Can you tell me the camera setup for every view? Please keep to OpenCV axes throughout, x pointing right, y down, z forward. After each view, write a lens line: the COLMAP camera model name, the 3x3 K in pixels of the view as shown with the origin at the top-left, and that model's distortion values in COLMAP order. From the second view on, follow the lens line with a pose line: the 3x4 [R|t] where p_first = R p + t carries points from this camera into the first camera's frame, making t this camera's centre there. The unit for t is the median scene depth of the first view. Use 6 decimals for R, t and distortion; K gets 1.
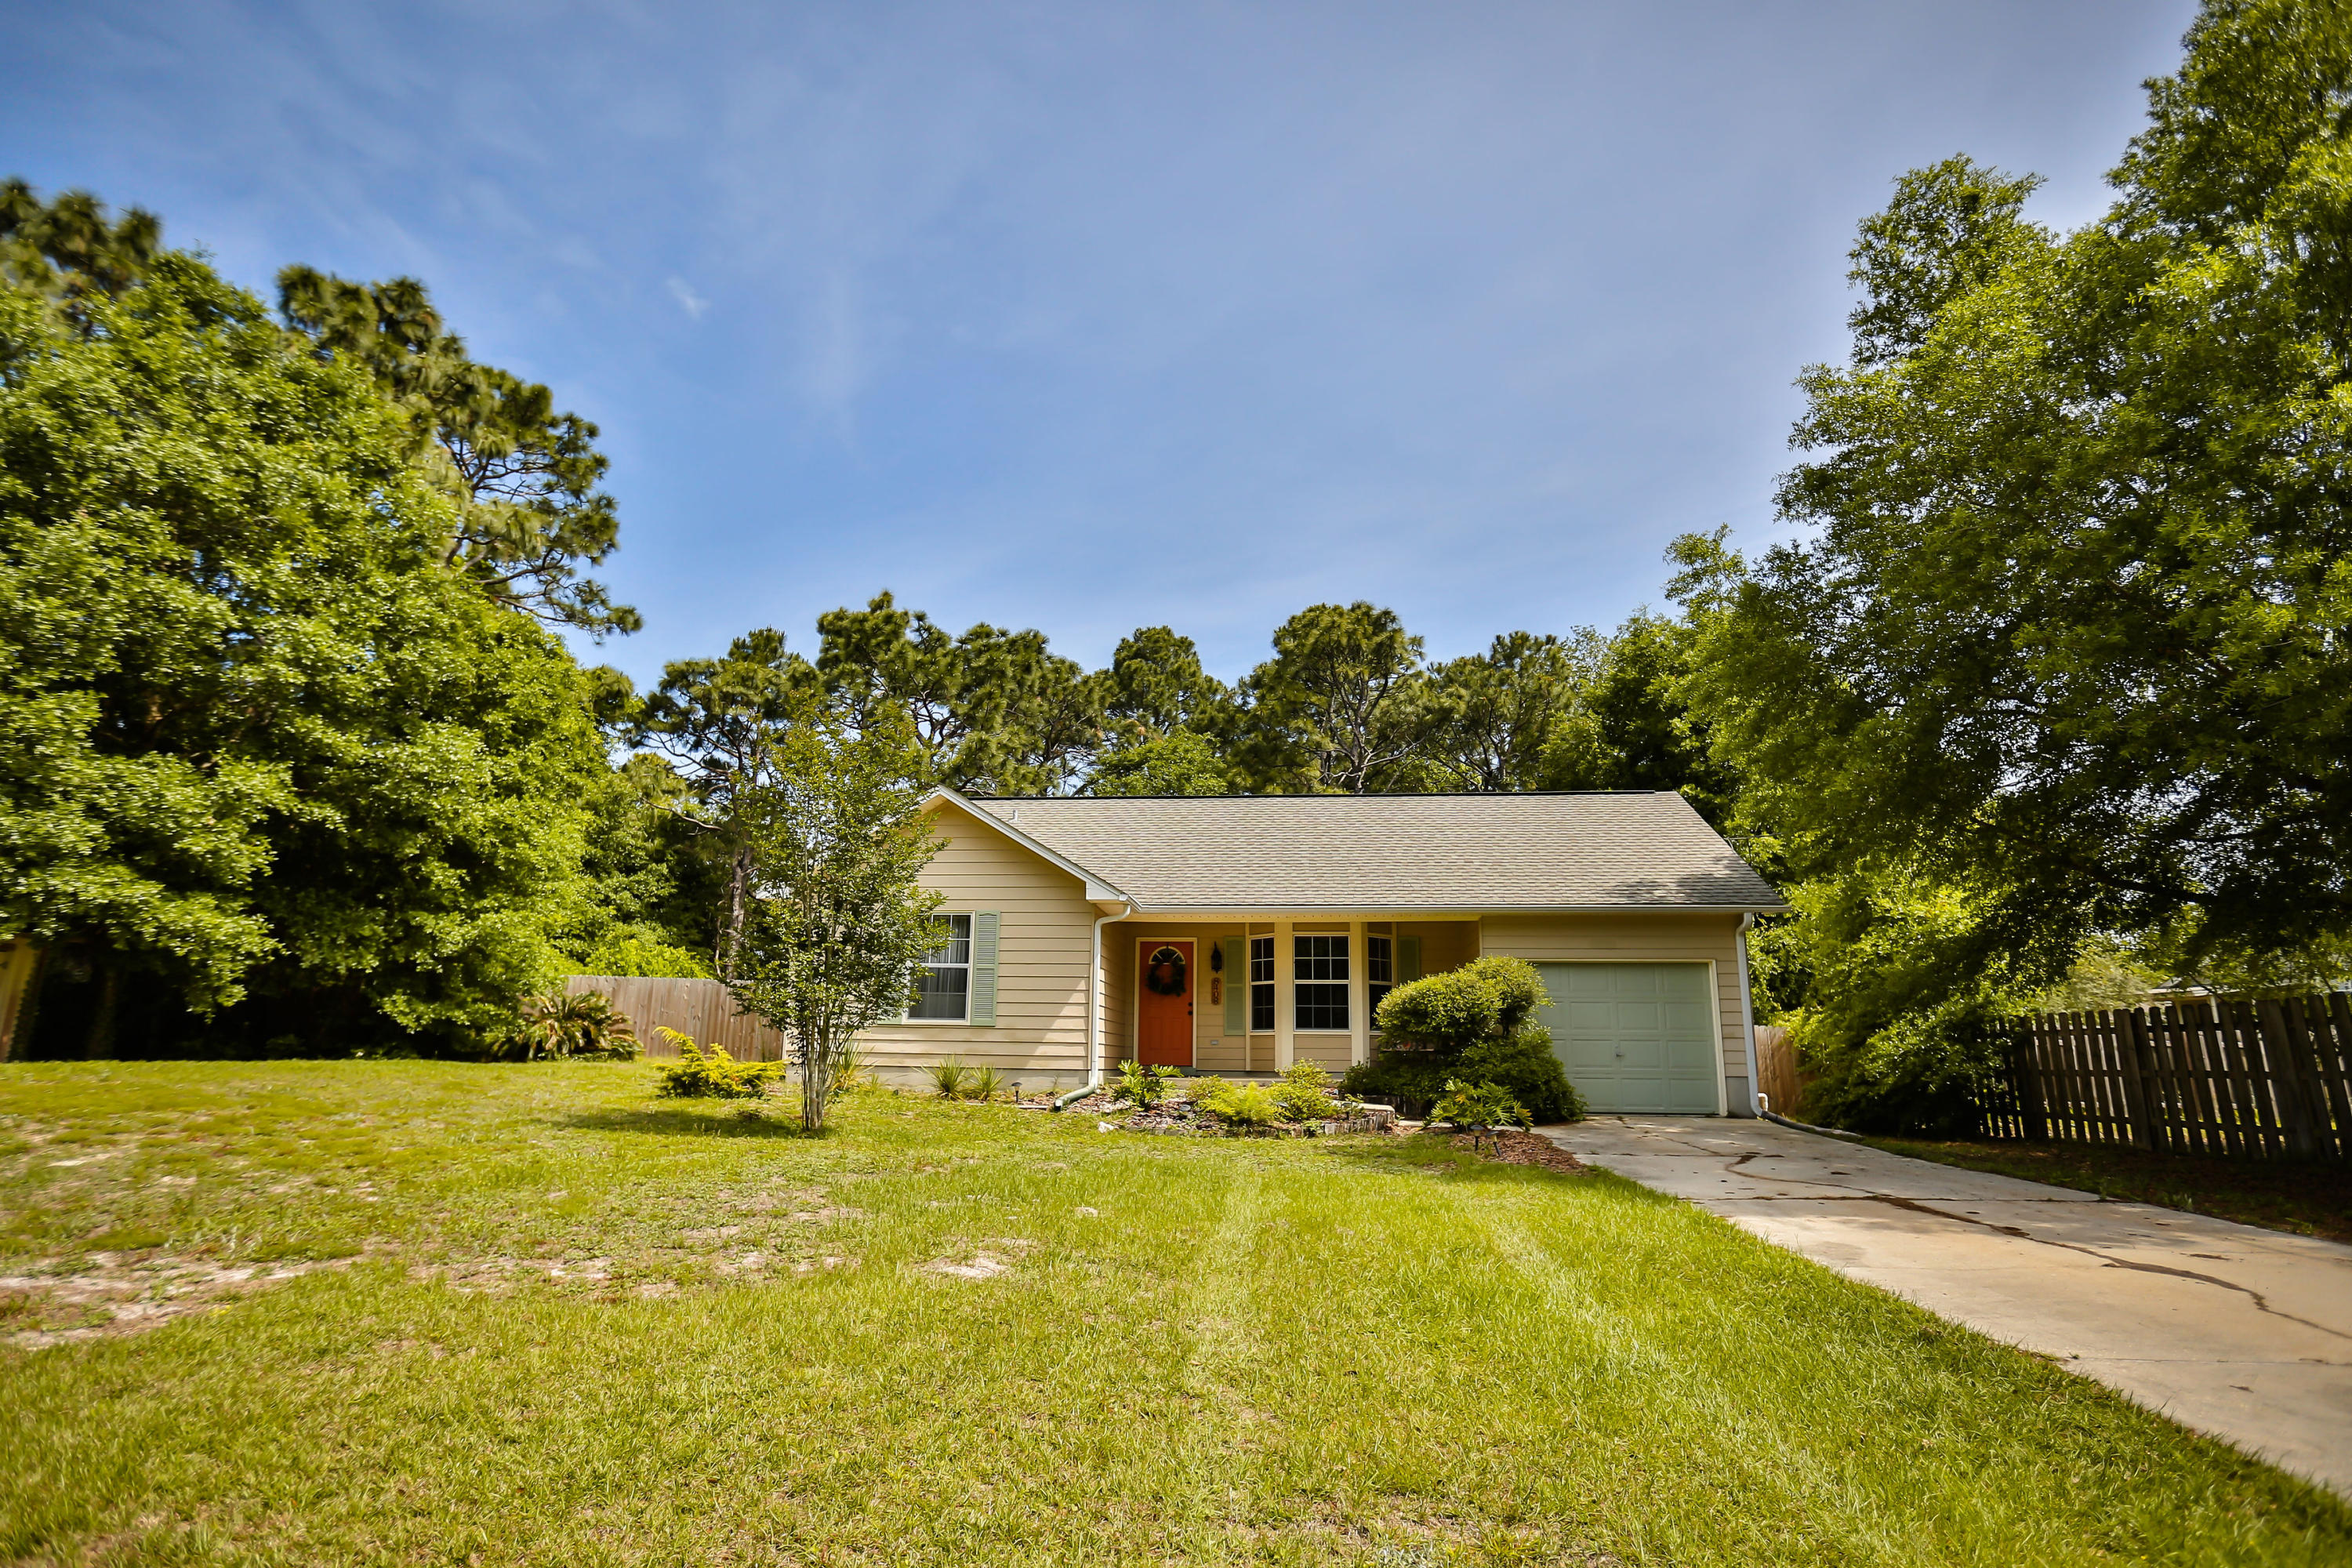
lens RADIAL K [[1134.5, 0, 1183.7], [0, 1134.5, 785.5], [0, 0, 1]] dist [-0.018609, 0.002765]
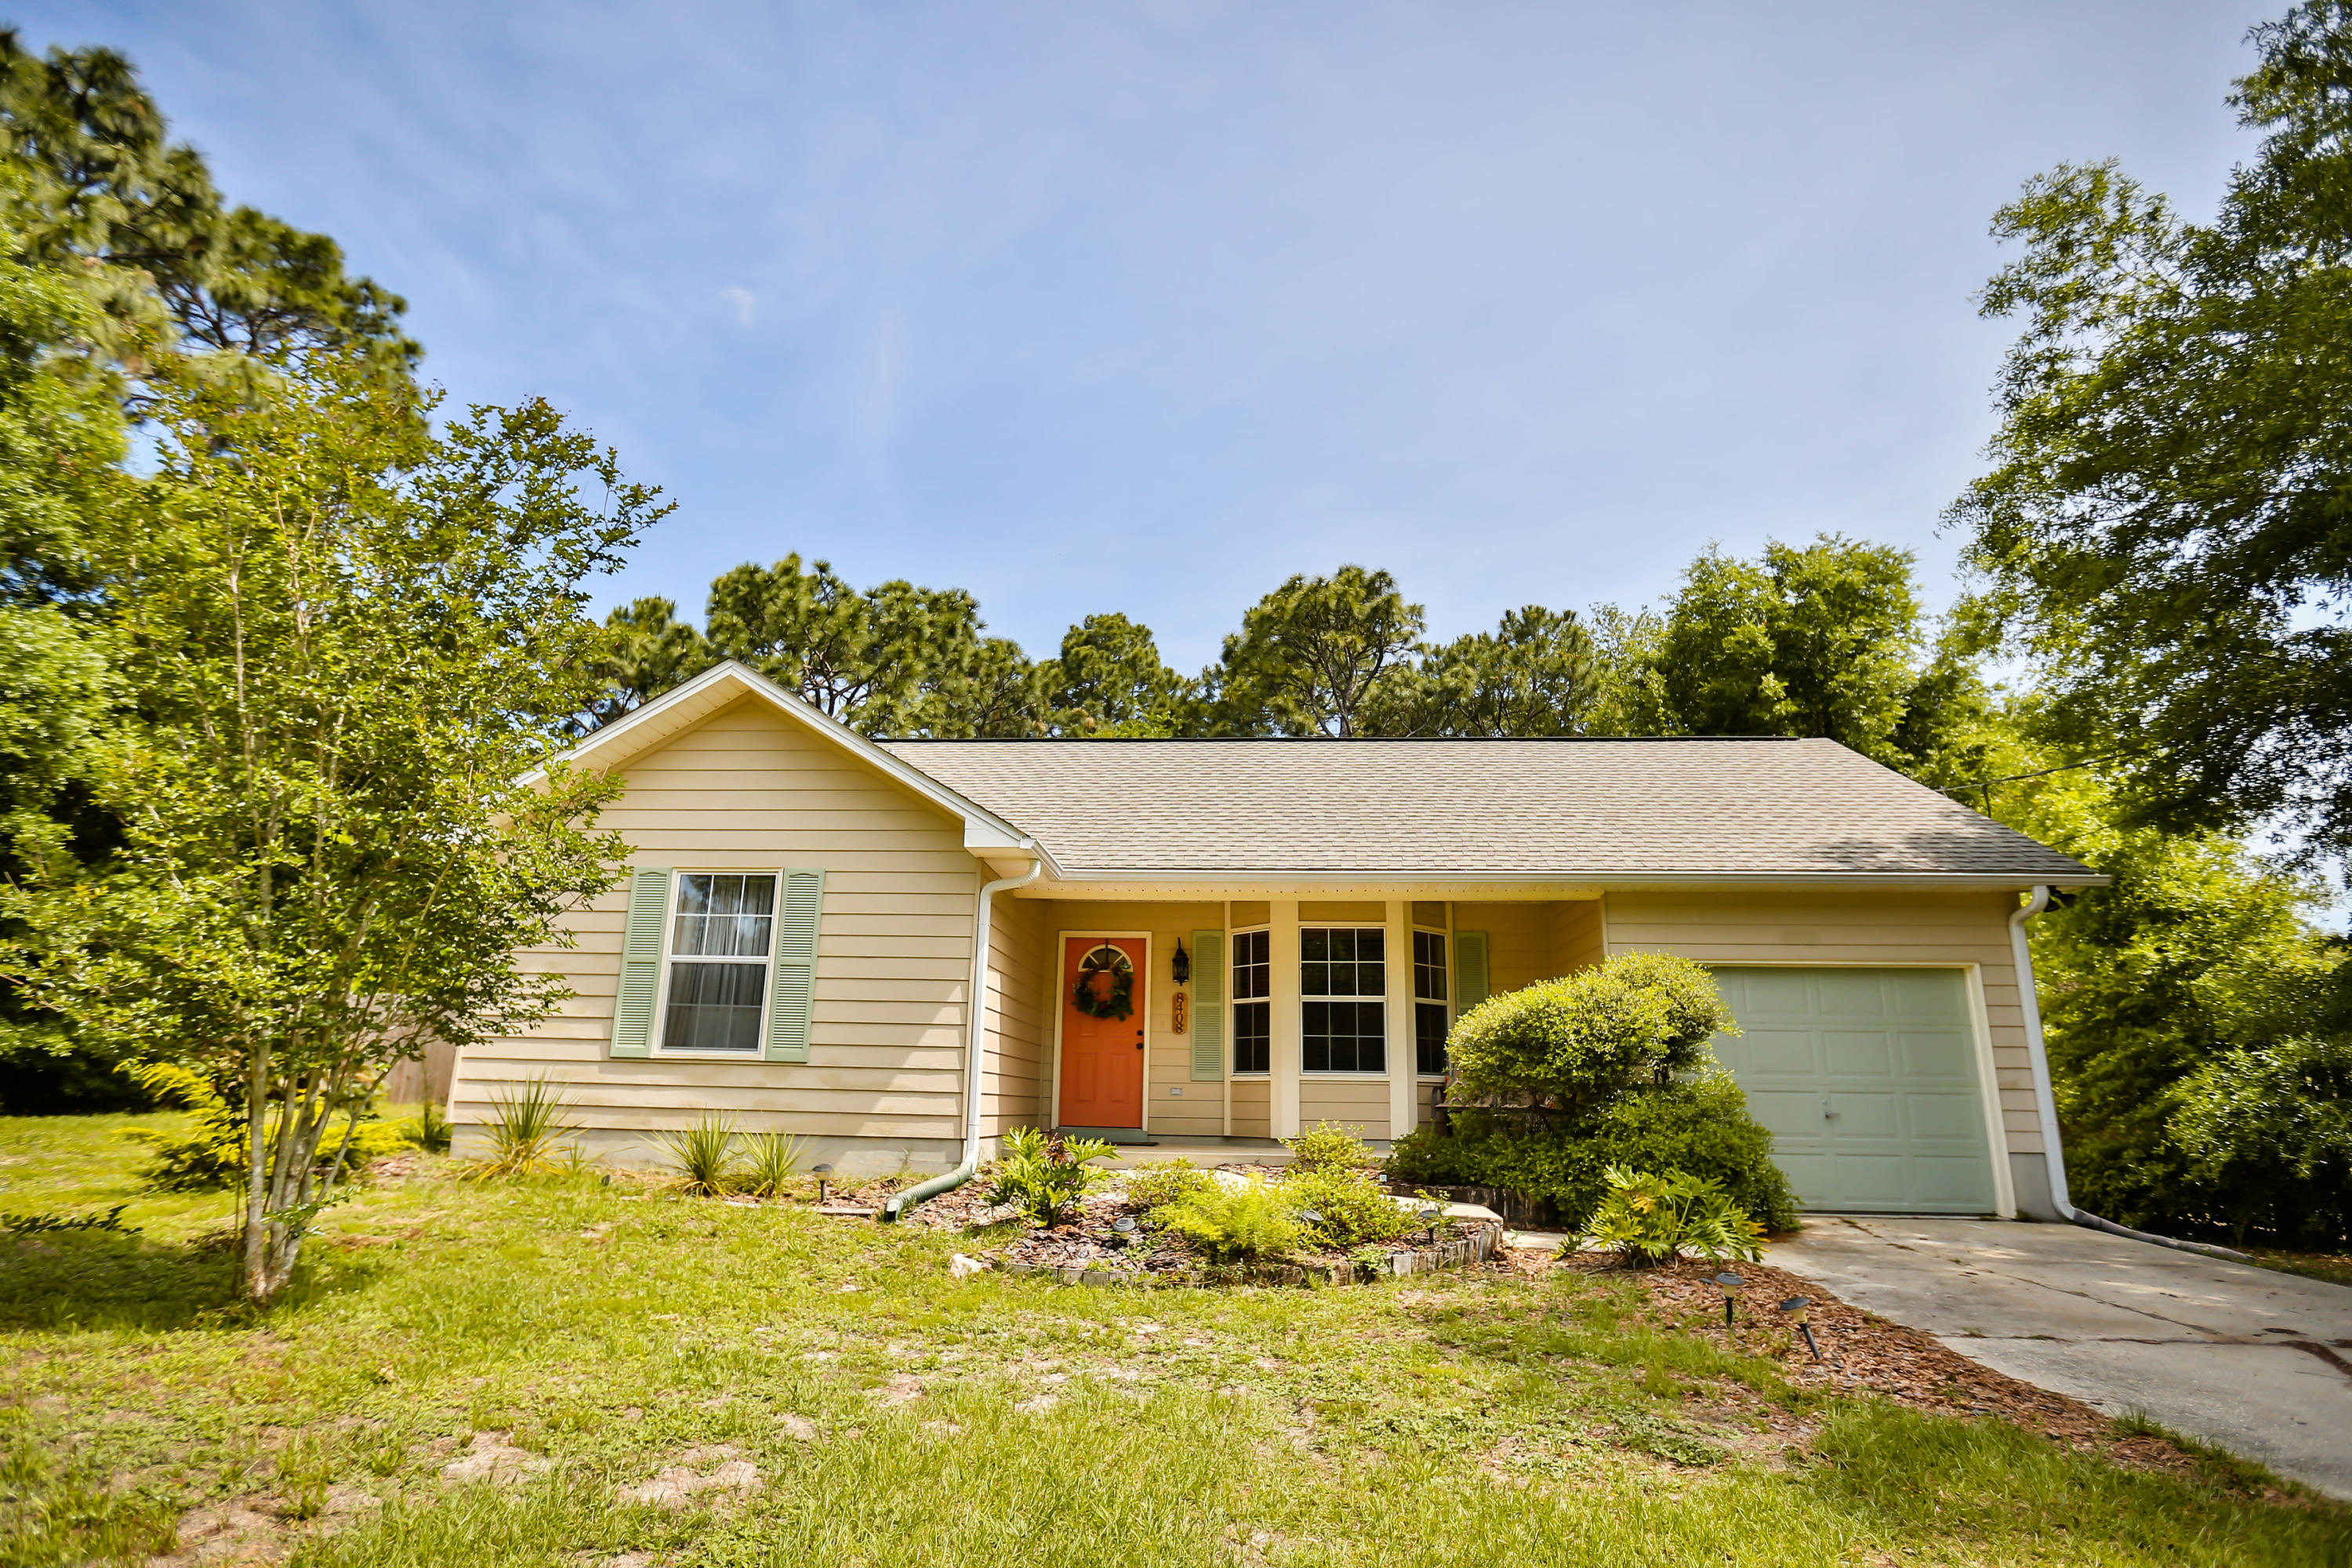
lens RADIAL K [[1134.5, 0, 1169.2], [0, 1134.5, 785.3], [0, 0, 1]] dist [-0.018609, 0.002765]
pose [[0.999605, 0.012932, 0.024942, 0.004472], [-0.012018, 0.999263, -0.036447, 0.076053], [-0.025395, 0.036133, 0.999024, 0.349801]]
